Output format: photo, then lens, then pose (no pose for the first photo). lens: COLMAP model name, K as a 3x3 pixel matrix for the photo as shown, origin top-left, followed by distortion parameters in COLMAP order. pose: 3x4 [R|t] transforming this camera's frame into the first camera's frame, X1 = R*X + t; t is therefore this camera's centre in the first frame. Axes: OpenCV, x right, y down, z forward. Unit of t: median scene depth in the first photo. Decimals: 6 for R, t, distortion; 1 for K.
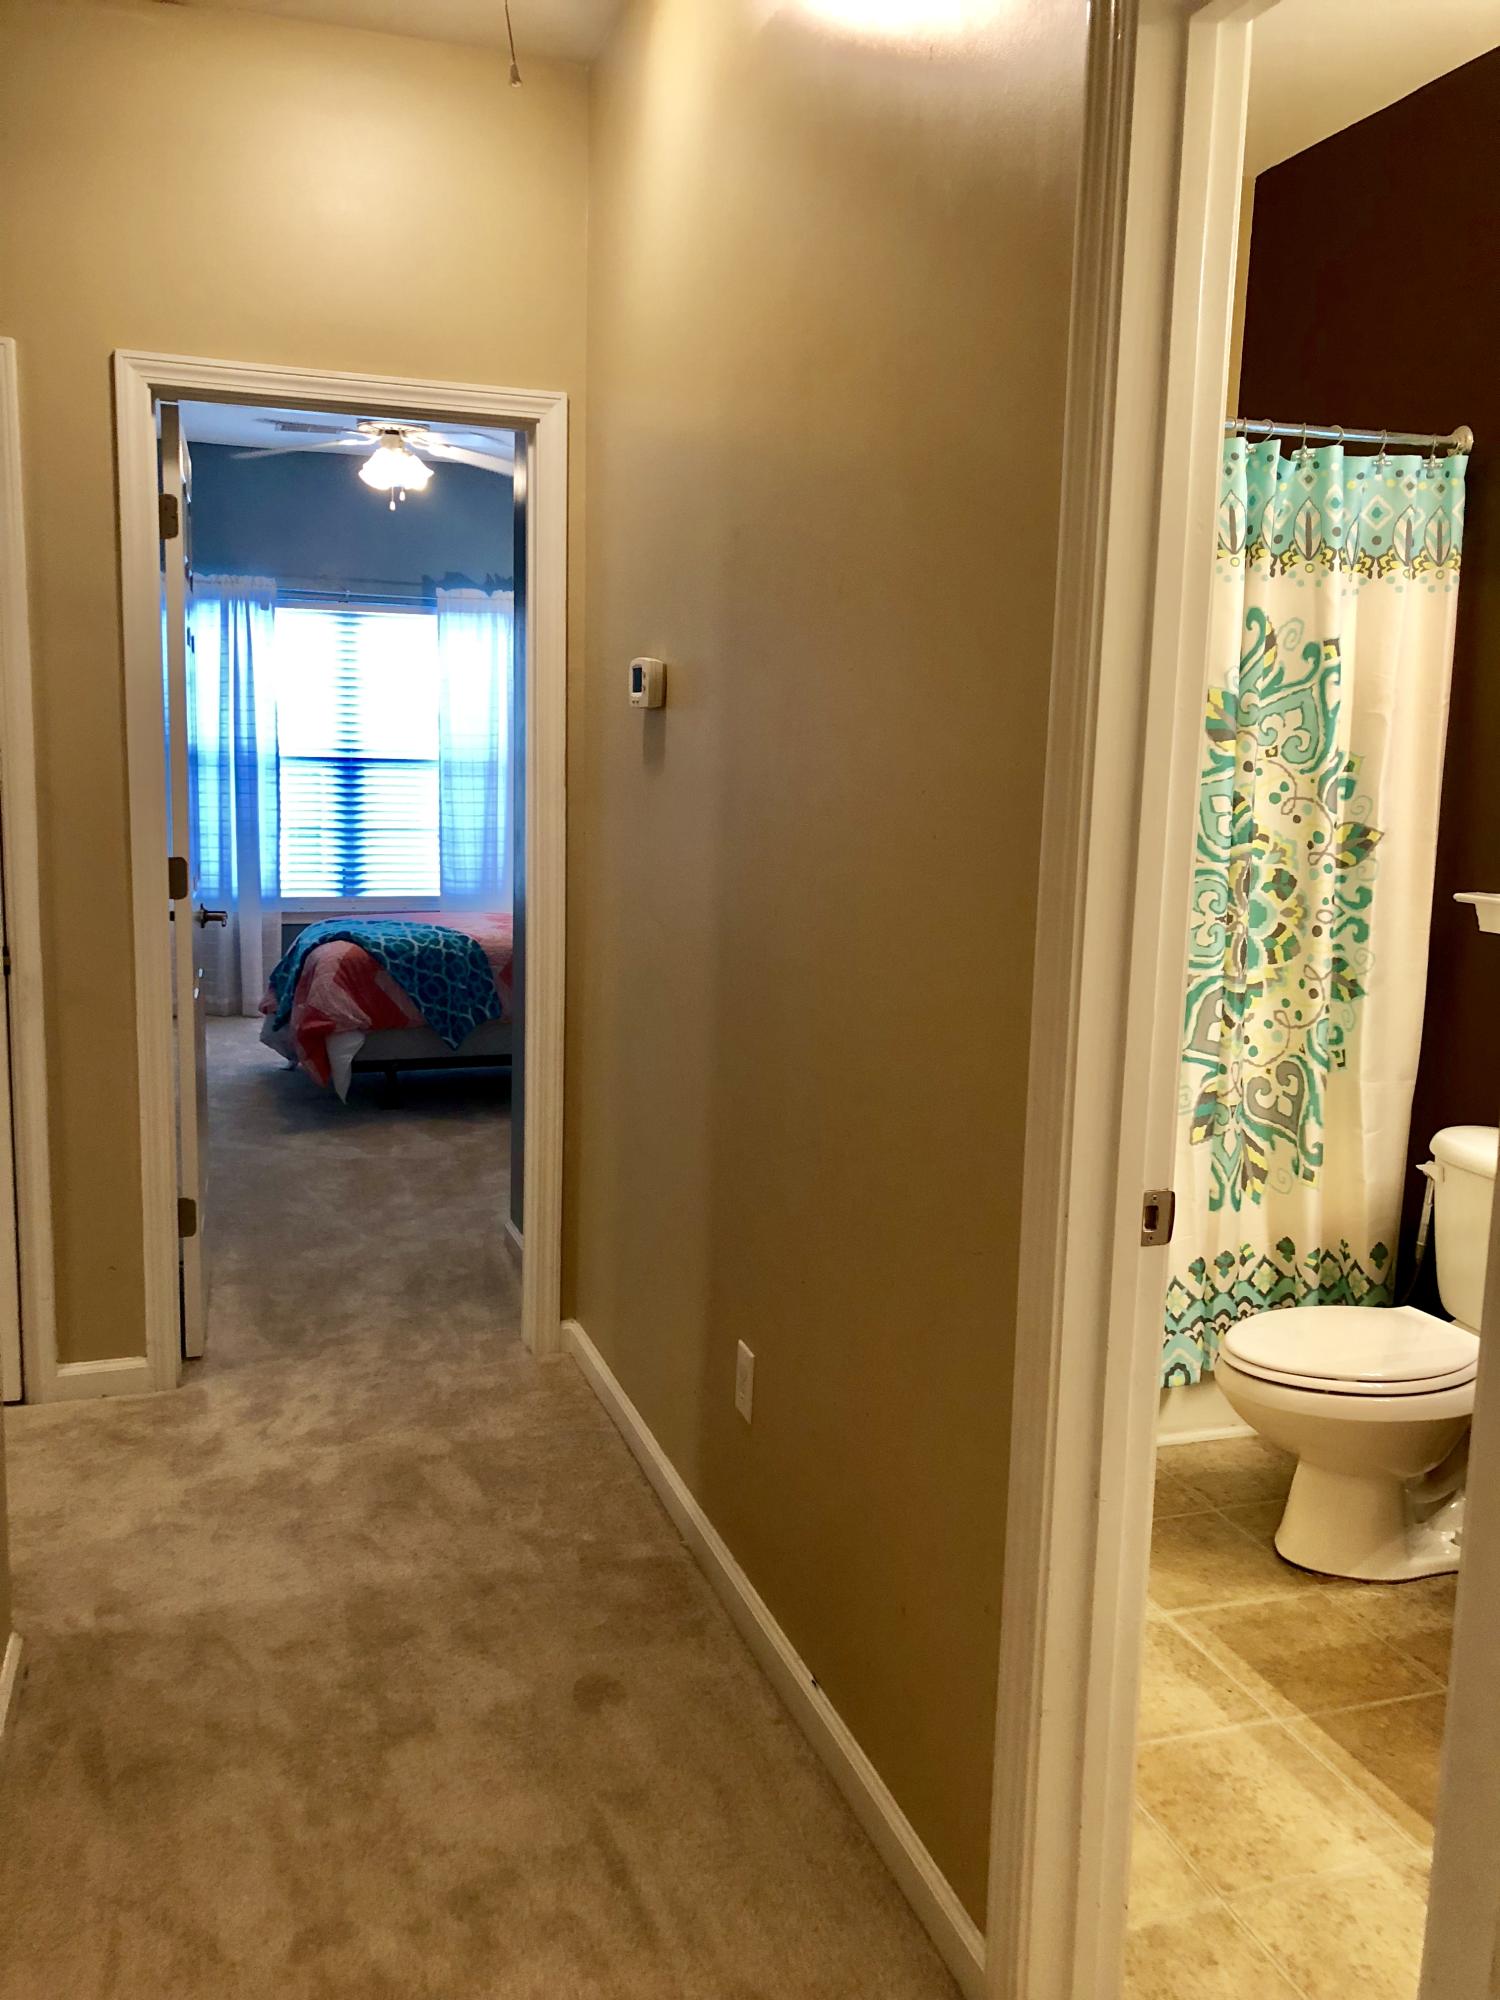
lens RADIAL K [[1662.6, 0, 742.8], [0, 1662.6, 1007.4], [0, 0, 1]] dist [0.008658, 0.008539]
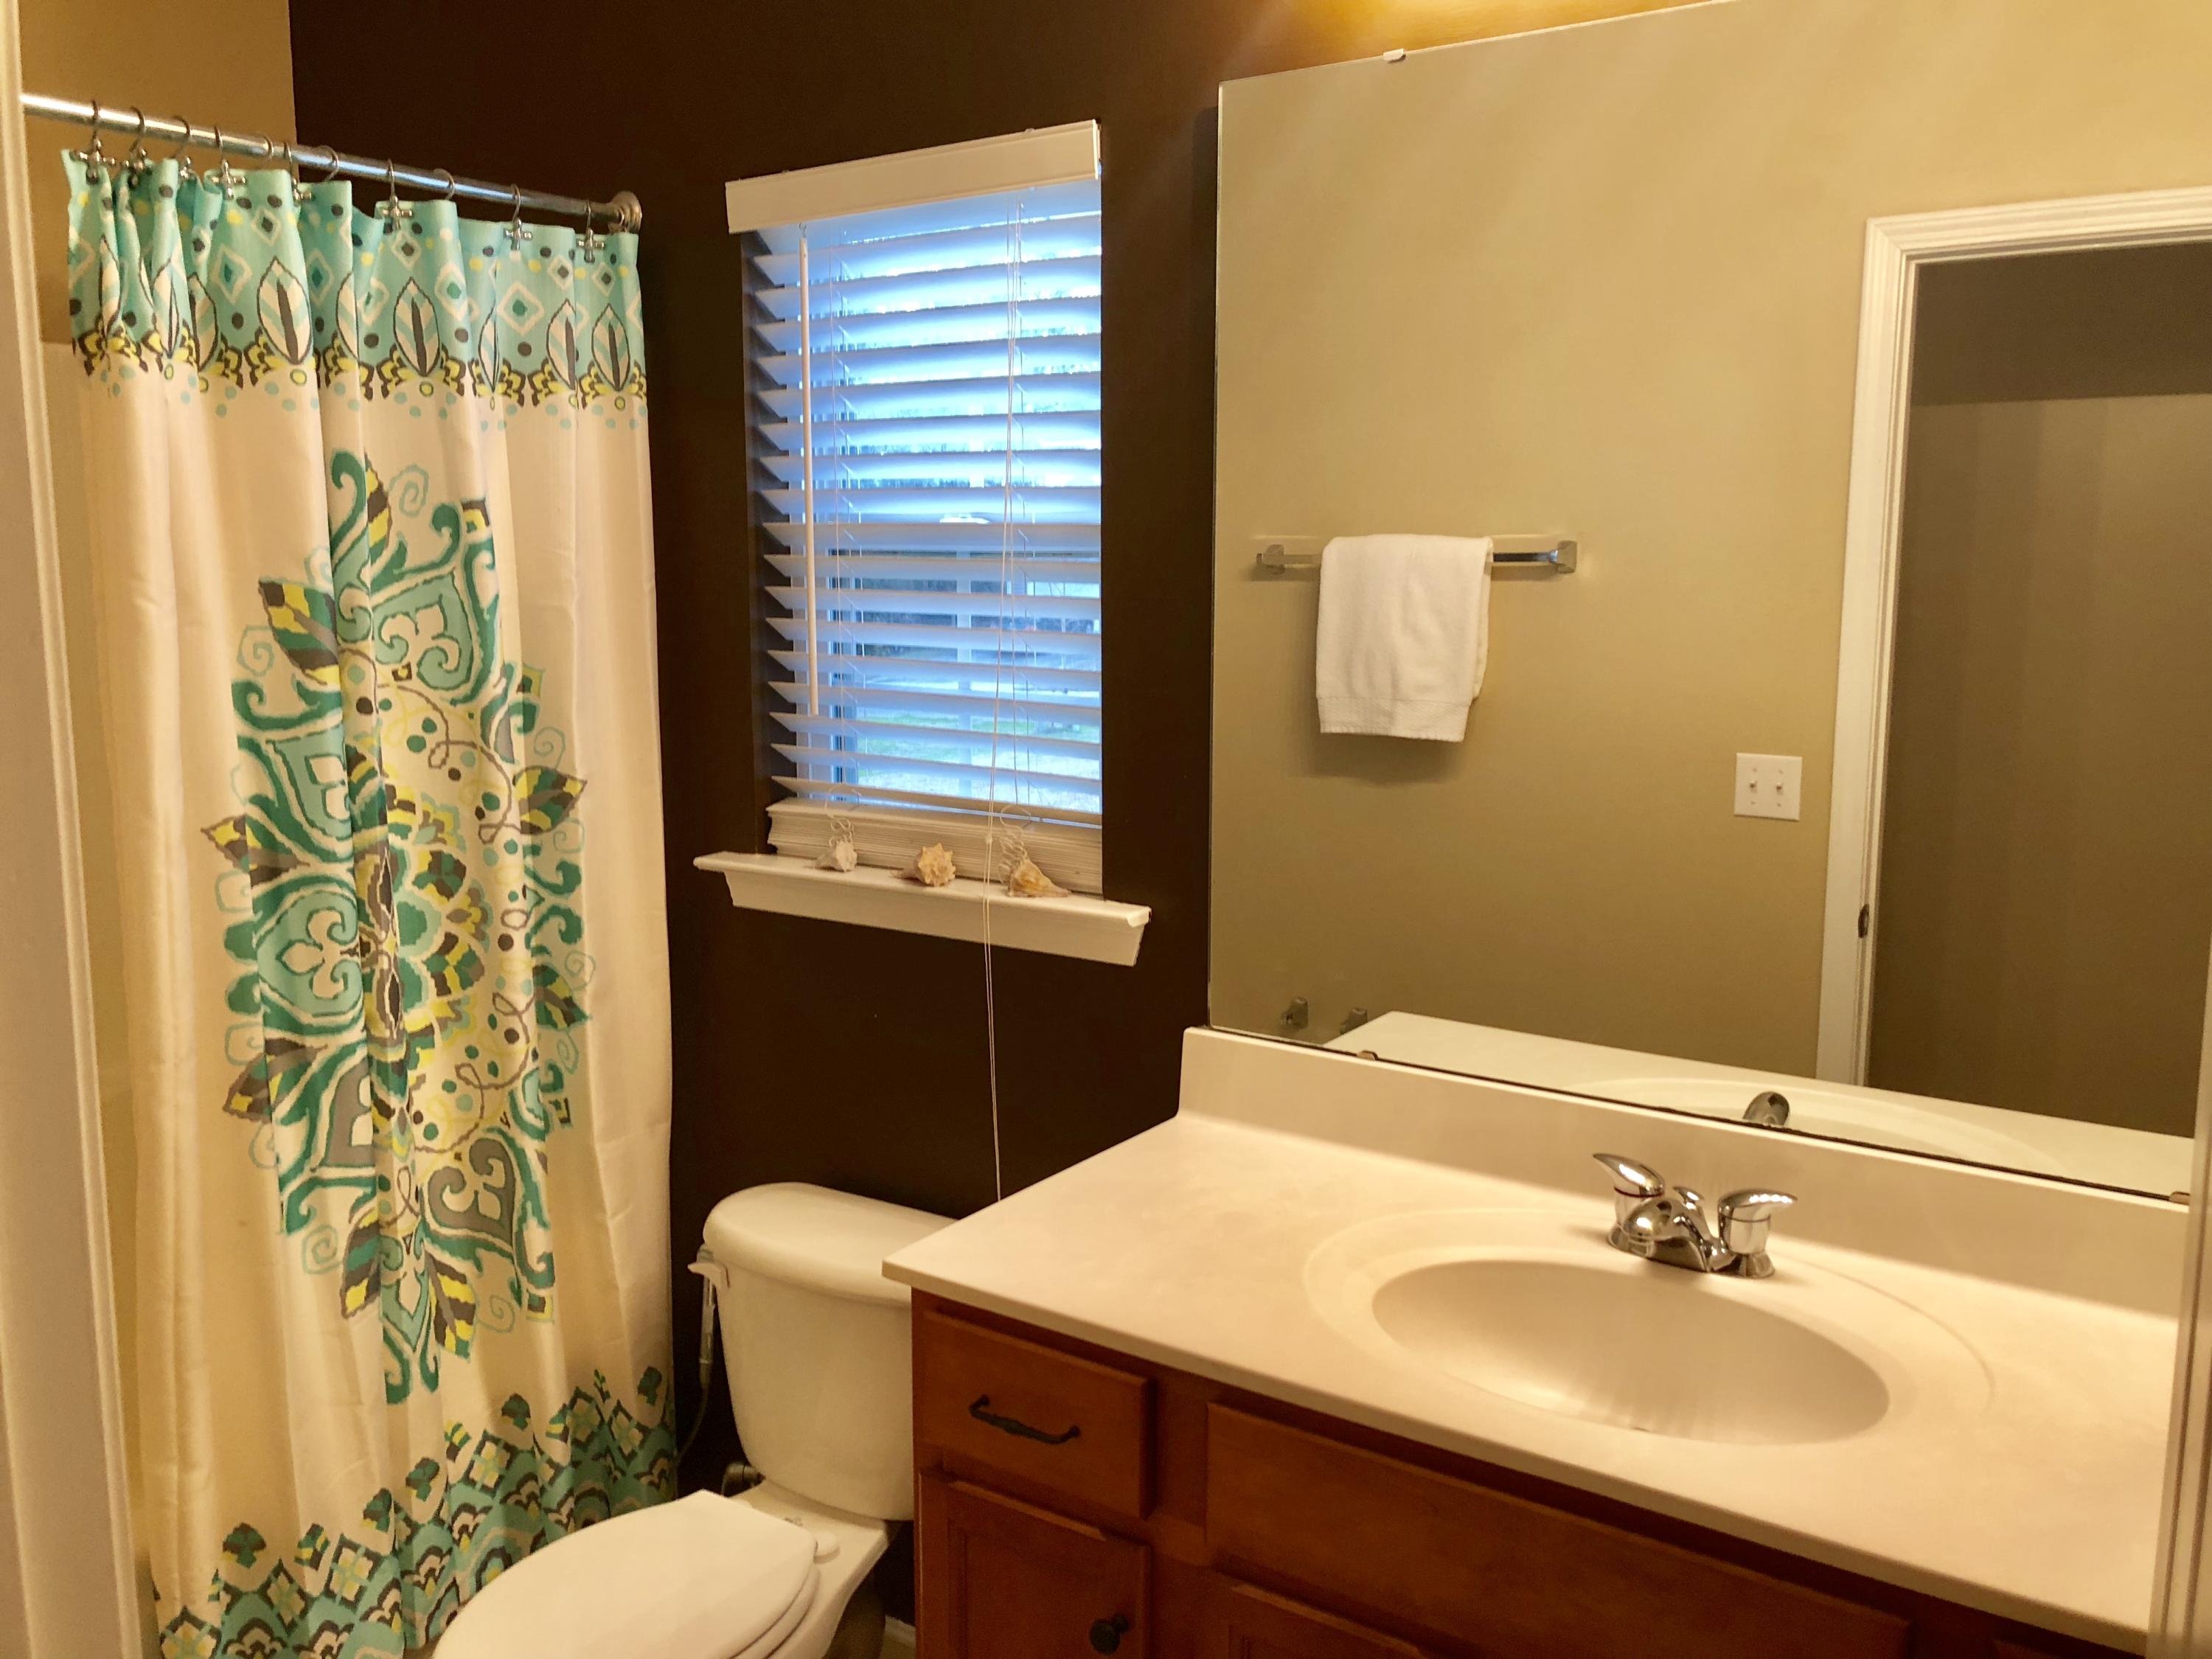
lens RADIAL K [[1838.8, 0, 1103.3], [0, 1838.8, 832.6], [0, 0, 1]] dist [0.008658, 0.008539]
pose [[0.798734, -0.108694, 0.591784, 0.109288], [0.104752, 0.993648, 0.041120, -0.095184], [-0.592495, 0.029147, 0.805047, 0.277334]]
